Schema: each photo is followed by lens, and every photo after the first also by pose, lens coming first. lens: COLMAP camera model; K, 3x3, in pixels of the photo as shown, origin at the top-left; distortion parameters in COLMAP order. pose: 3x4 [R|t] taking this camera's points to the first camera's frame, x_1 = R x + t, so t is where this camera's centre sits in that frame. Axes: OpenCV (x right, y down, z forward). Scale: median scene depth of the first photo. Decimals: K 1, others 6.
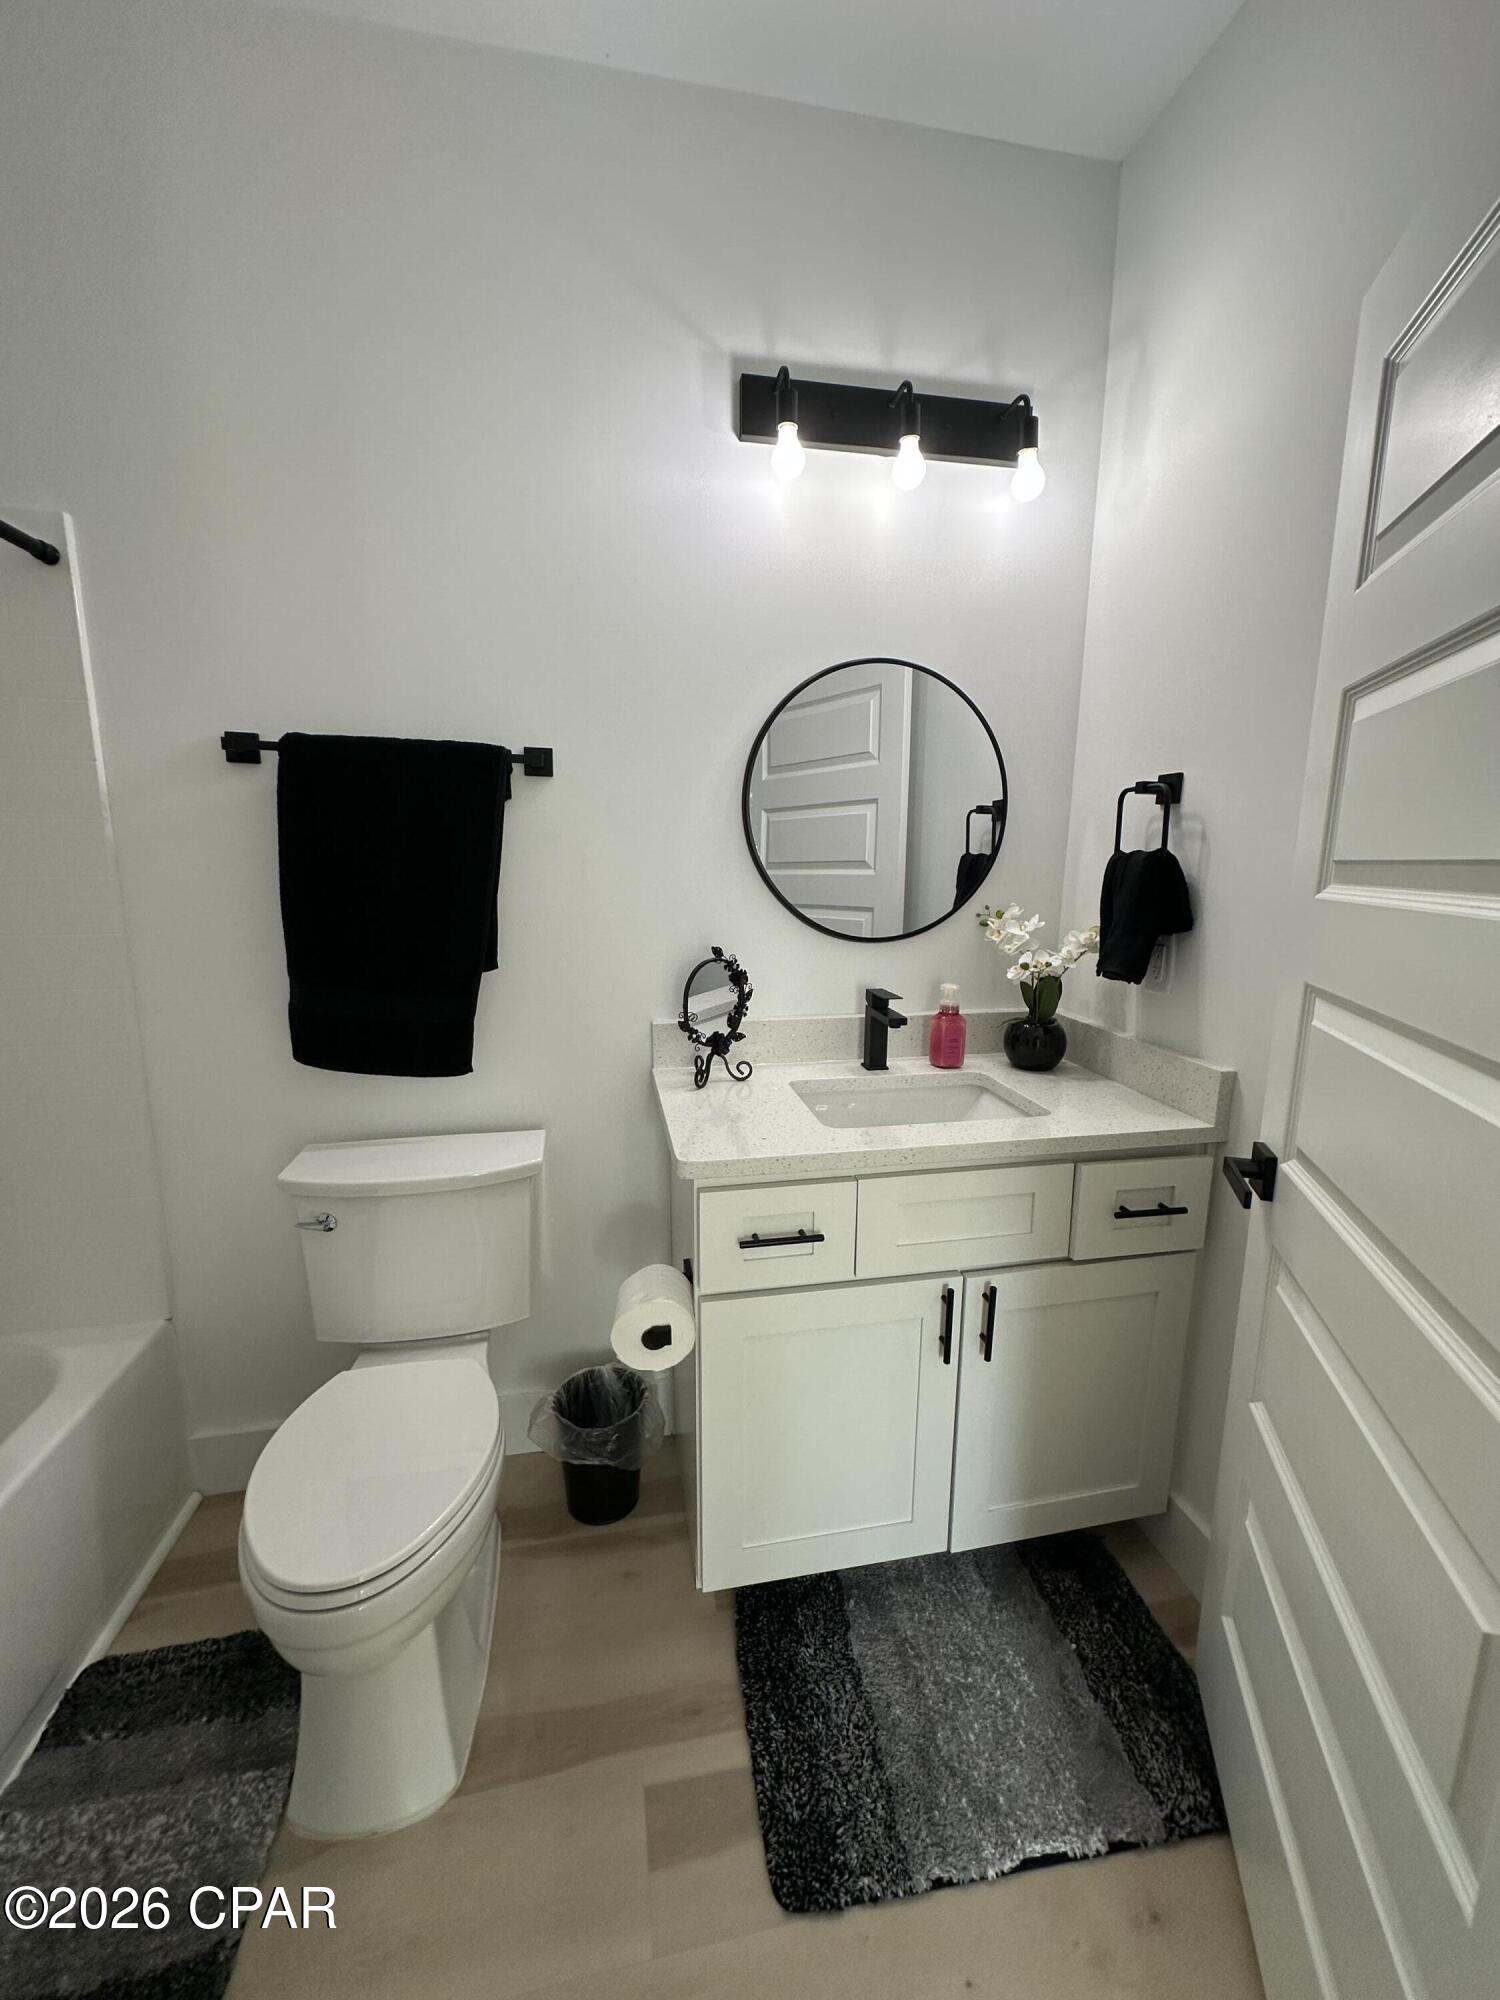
lens RADIAL K [[794.1, 0, 754.1], [0, 794.1, 995.4], [0, 0, 1]] dist [-0.004284, 0.000602]
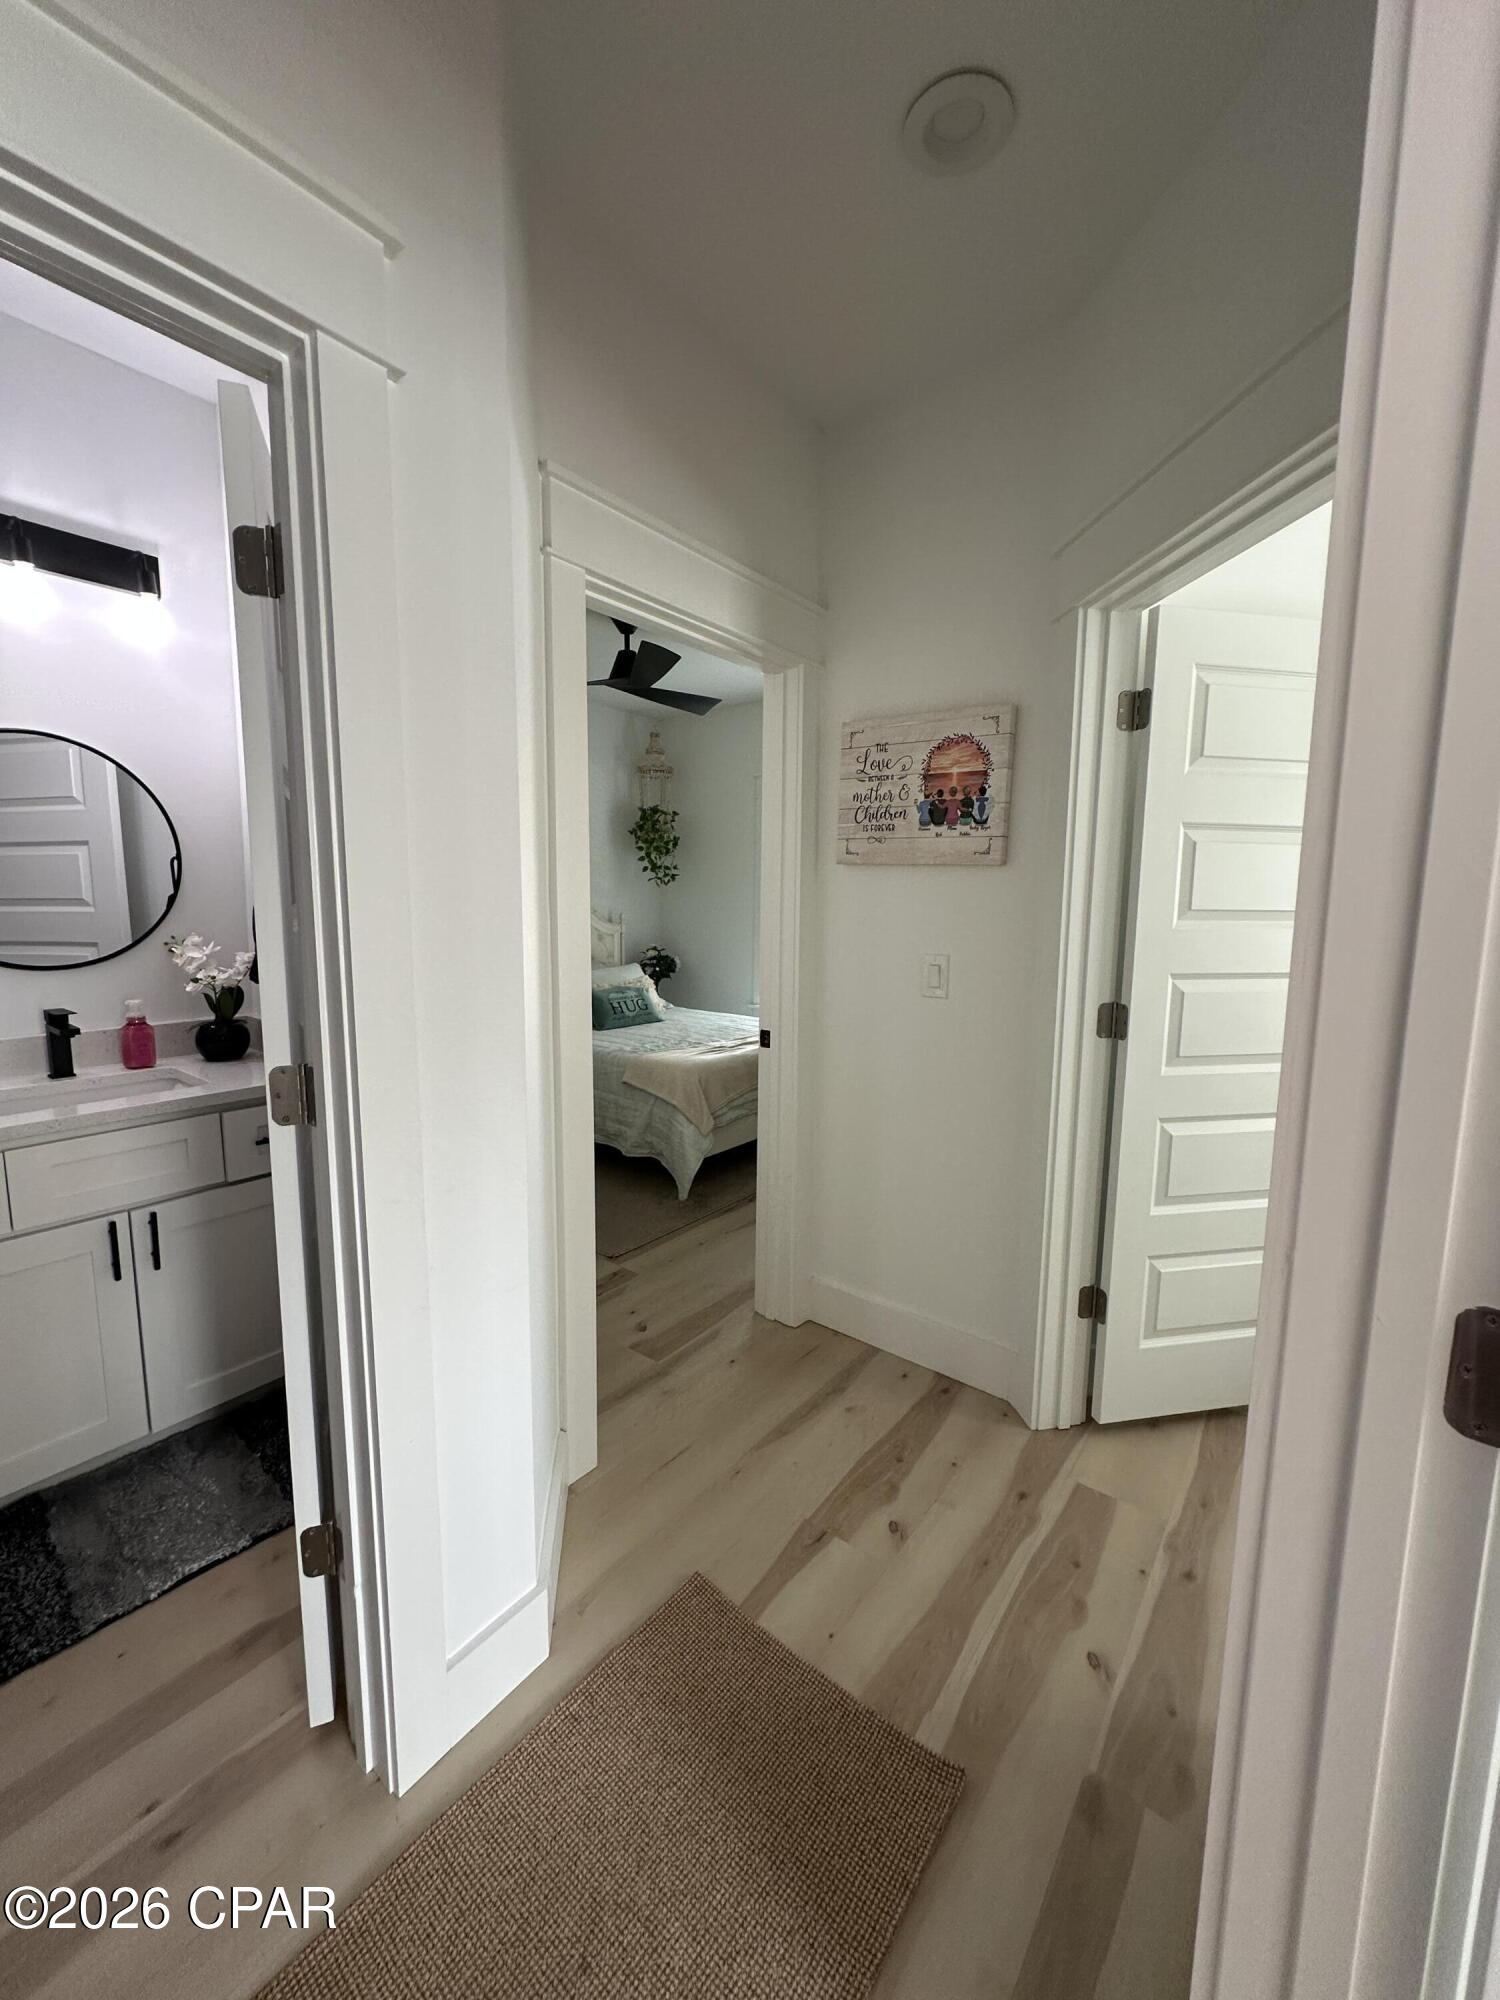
lens RADIAL K [[794.1, 0, 761.8], [0, 794.1, 1003.3], [0, 0, 1]] dist [-0.004284, 0.000602]
pose [[0.750507, -0.080318, 0.655964, 0.189524], [0.104207, 0.994552, 0.002550, 0.099009], [-0.652595, 0.066442, 0.754788, -0.619605]]
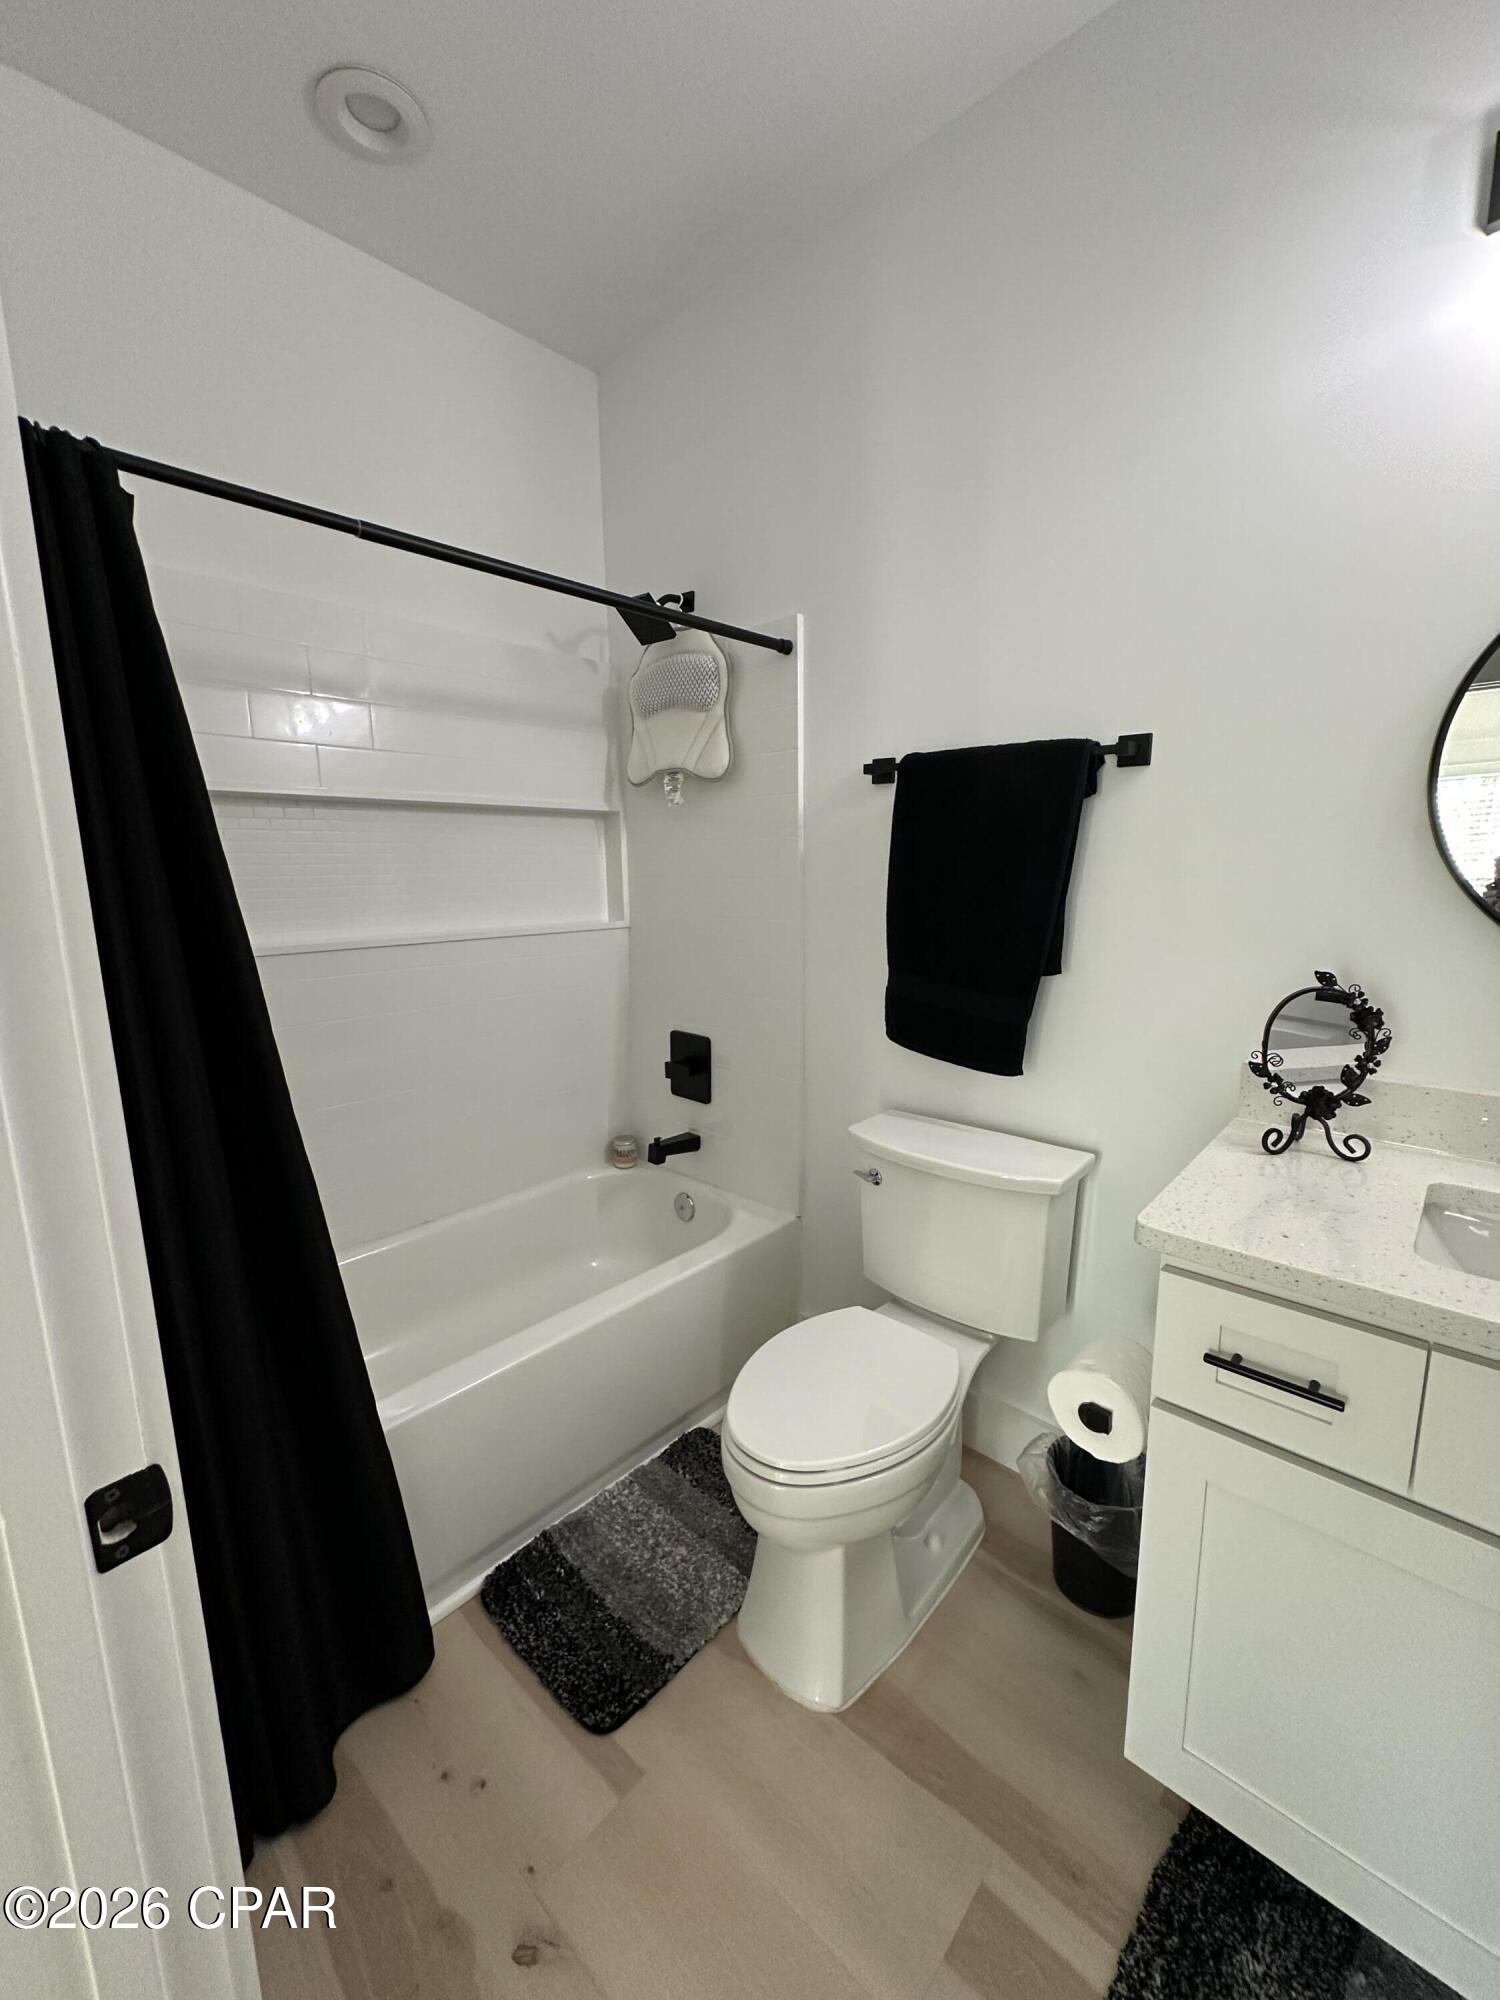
lens RADIAL K [[794.1, 0, 756.5], [0, 794.1, 998.7], [0, 0, 1]] dist [-0.004284, 0.000602]
pose [[0.589711, 0.116734, -0.799133, 0.239640], [-0.122611, 0.990970, 0.054277, -0.011963], [0.798253, 0.065974, 0.598698, 0.145048]]
